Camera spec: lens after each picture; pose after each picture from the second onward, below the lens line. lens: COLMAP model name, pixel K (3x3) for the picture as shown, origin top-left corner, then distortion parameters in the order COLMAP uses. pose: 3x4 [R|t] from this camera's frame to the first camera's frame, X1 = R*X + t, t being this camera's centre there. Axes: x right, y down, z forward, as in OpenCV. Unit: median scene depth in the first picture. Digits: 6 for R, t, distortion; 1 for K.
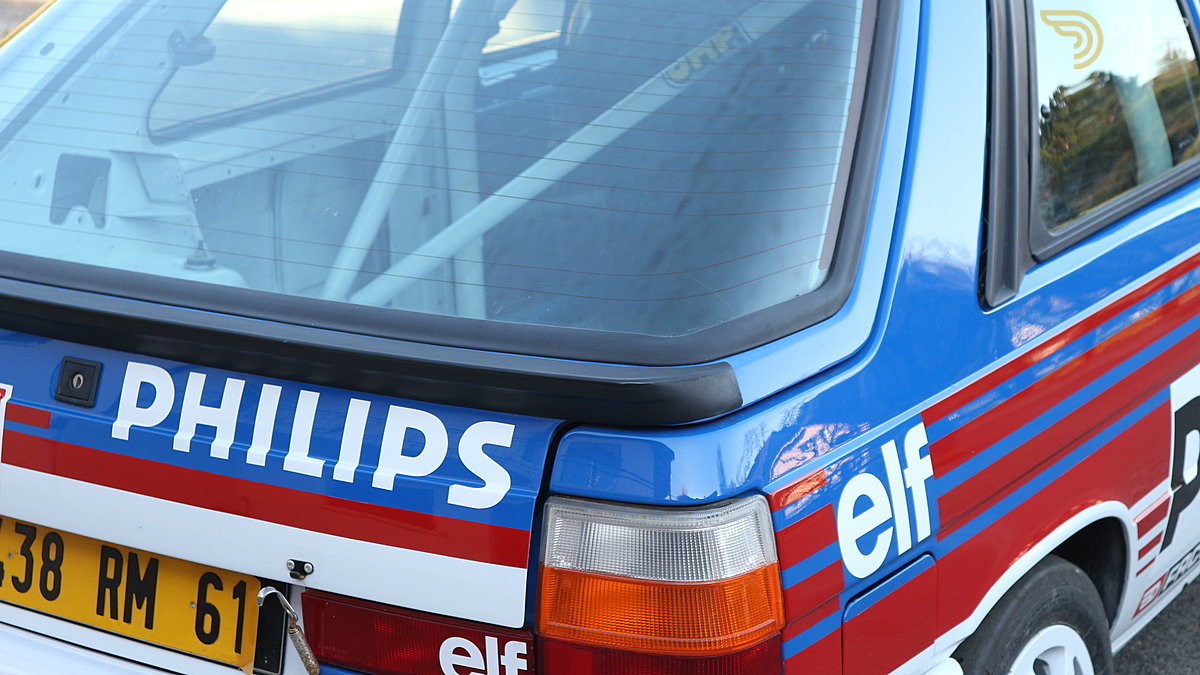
lens RADIAL K [[2324.5, 0, 600.0], [0, 2324.5, 337.5], [0, 0, 1]] dist [-0.137518, -0.041515]
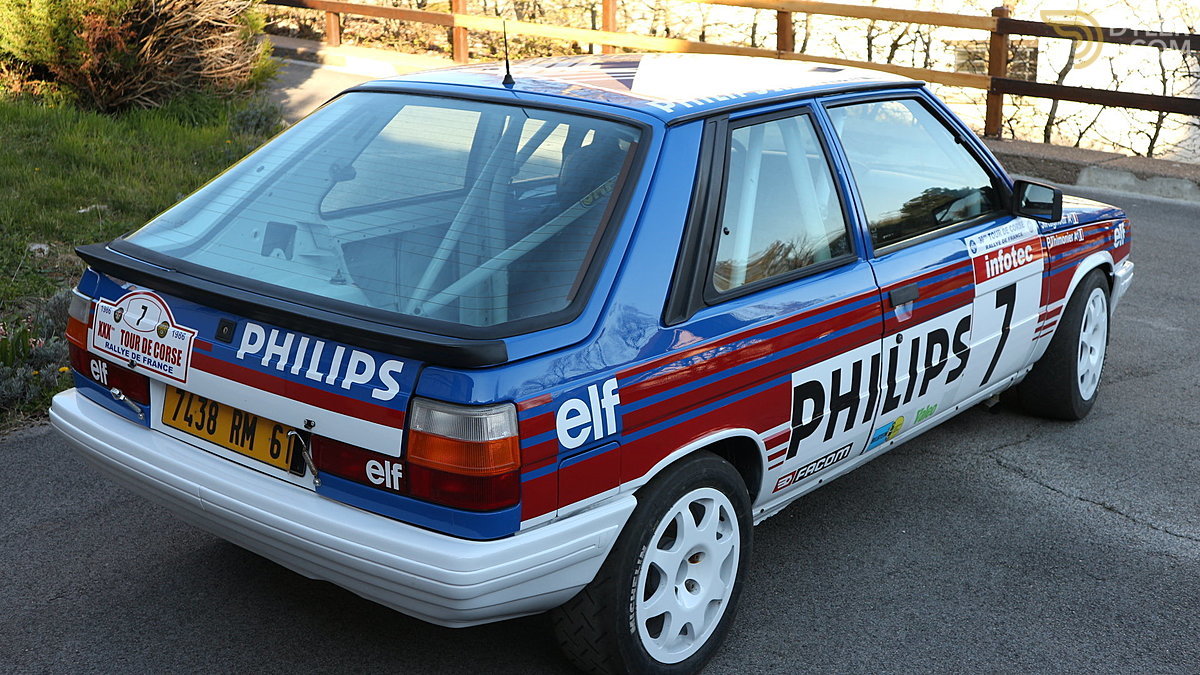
lens RADIAL K [[1372.2, 0, 600.0], [0, 1372.2, 337.5], [0, 0, 1]] dist [-0.011649, 0.164456]
pose [[0.992775, 0.069064, -0.098125, 0.249979], [-0.069494, 0.997582, -0.000973, 0.003010], [0.097820, 0.007785, 0.995174, -0.227438]]
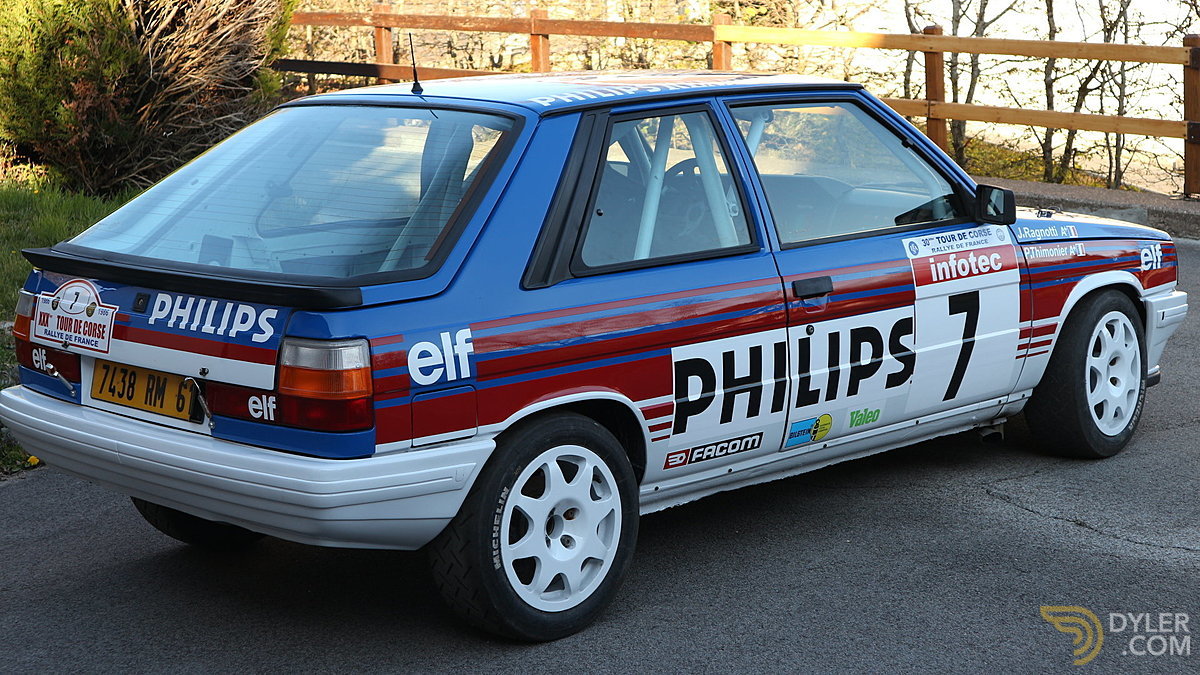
lens RADIAL K [[2020.6, 0, 600.0], [0, 2020.6, 337.5], [0, 0, 1]] dist [-0.044883, 0.179131]
pose [[0.975275, 0.036354, -0.217983, 0.731636], [-0.060185, 0.992786, -0.103699, 0.255907], [0.212641, 0.114254, 0.970428, -0.973117]]
